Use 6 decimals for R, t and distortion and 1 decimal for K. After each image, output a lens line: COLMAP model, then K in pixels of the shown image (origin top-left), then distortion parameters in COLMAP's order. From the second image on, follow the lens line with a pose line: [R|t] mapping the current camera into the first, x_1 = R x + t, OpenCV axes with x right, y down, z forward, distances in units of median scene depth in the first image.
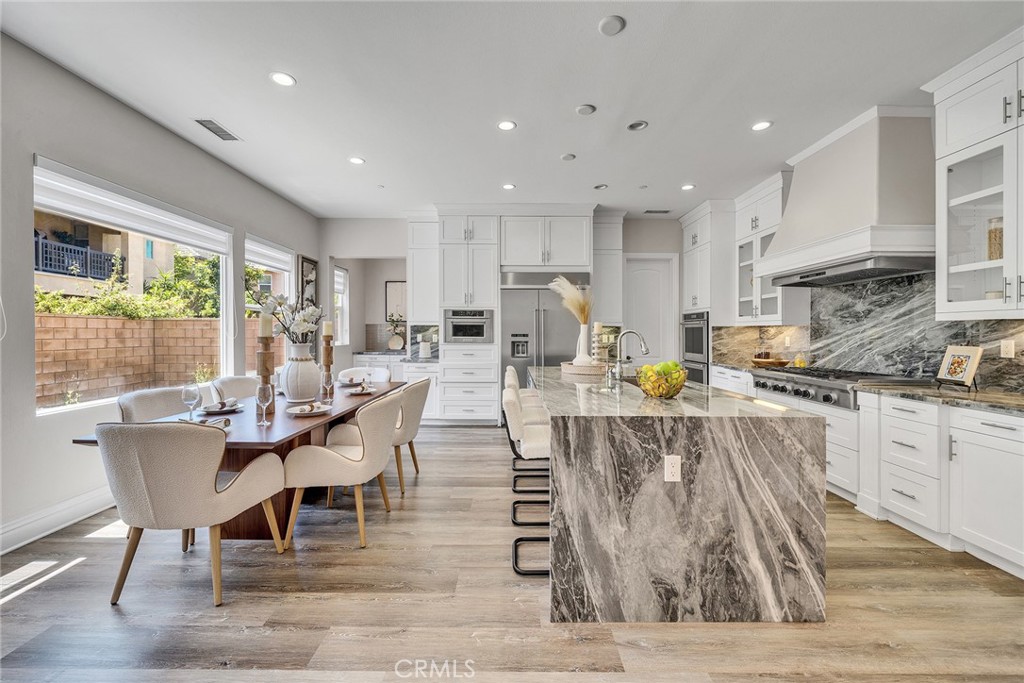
lens RADIAL K [[405.4, 0, 512.2], [0, 405.4, 332.9], [0, 0, 1]] dist [-0.003962, 0.000135]
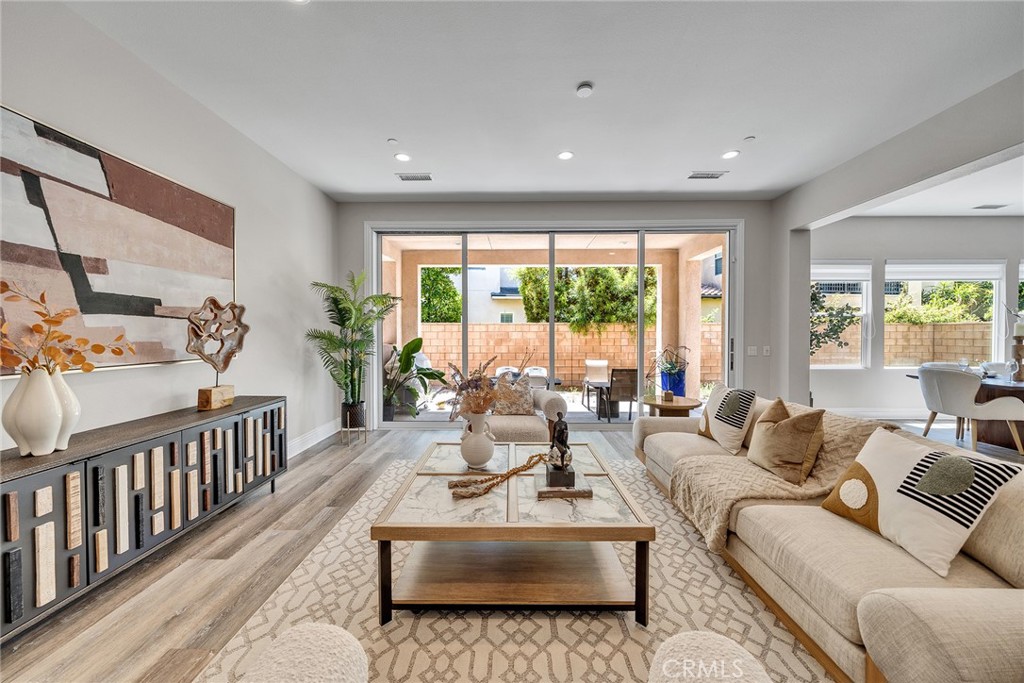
lens RADIAL K [[364.6, 0, 508.5], [0, 364.6, 343.4], [0, 0, 1]] dist [-0.002100, -0.000658]
pose [[-0.009313, 0.022551, -0.999702, 0.471947], [-0.000518, 0.999745, 0.022557, 0.003235], [0.999957, 0.000727, -0.009298, -0.572591]]
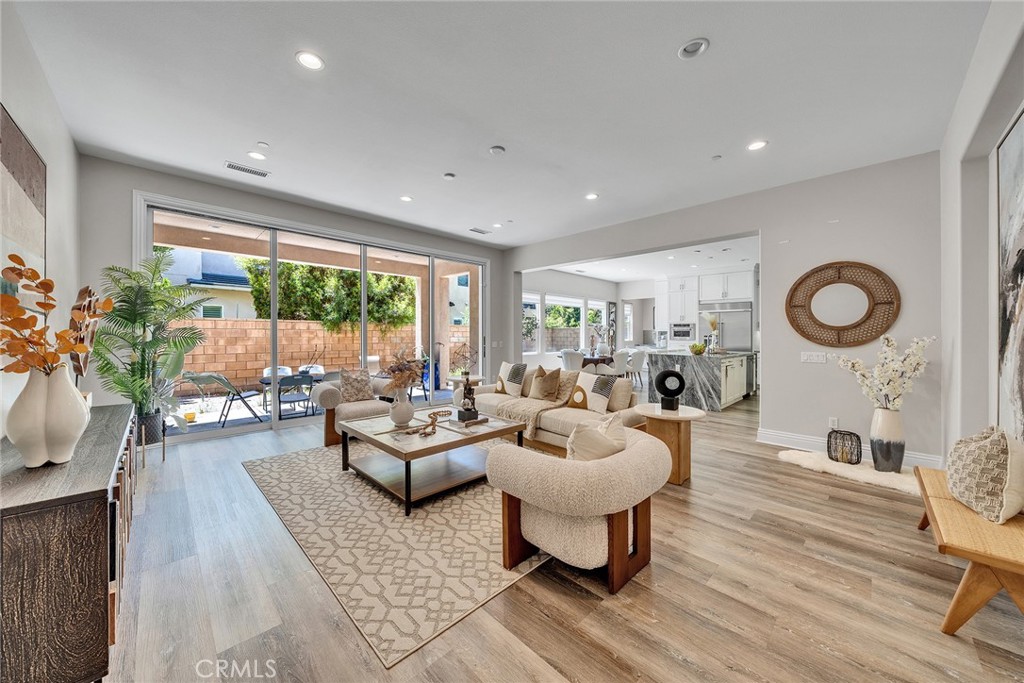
lens RADIAL K [[364.6, 0, 515.2], [0, 364.6, 333.3], [0, 0, 1]] dist [-0.002100, -0.000658]
pose [[0.710216, 0.000850, -0.703984, 0.618591], [-0.005784, 0.999973, -0.004628, 0.005017], [0.703960, 0.007359, 0.710201, -0.935773]]
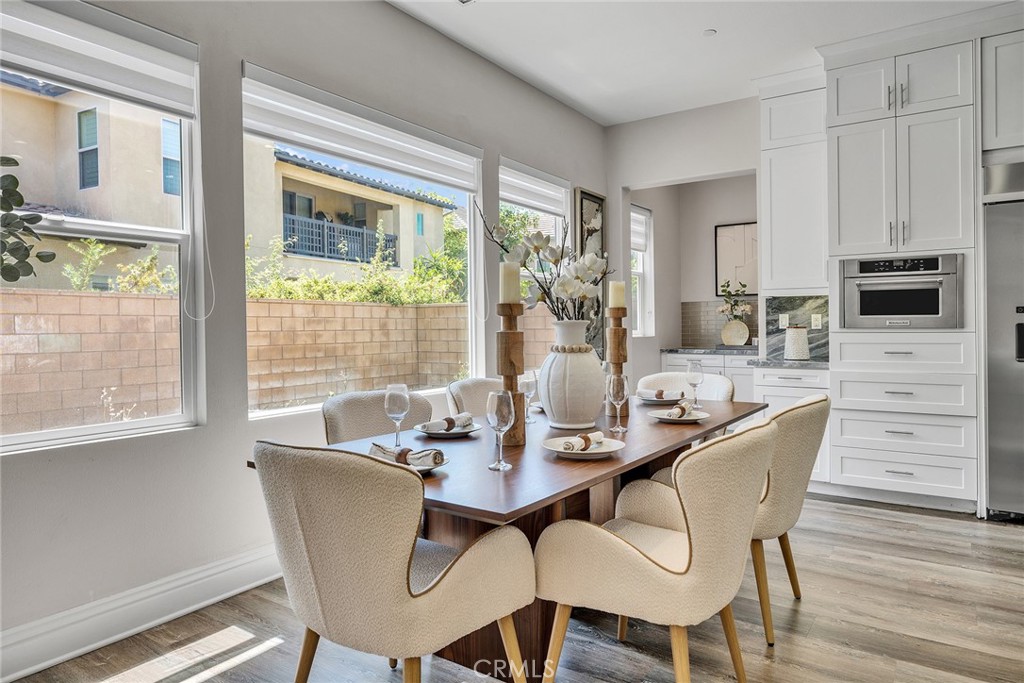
lens RADIAL K [[636.9, 0, 512.8], [0, 636.9, 335.1], [0, 0, 1]] dist [0.005286, -0.000531]
pose [[0.824991, -0.003005, -0.565138, -0.062893], [0.010094, 0.999905, 0.009419, 0.021899], [0.565056, -0.013475, 0.824943, 0.151429]]
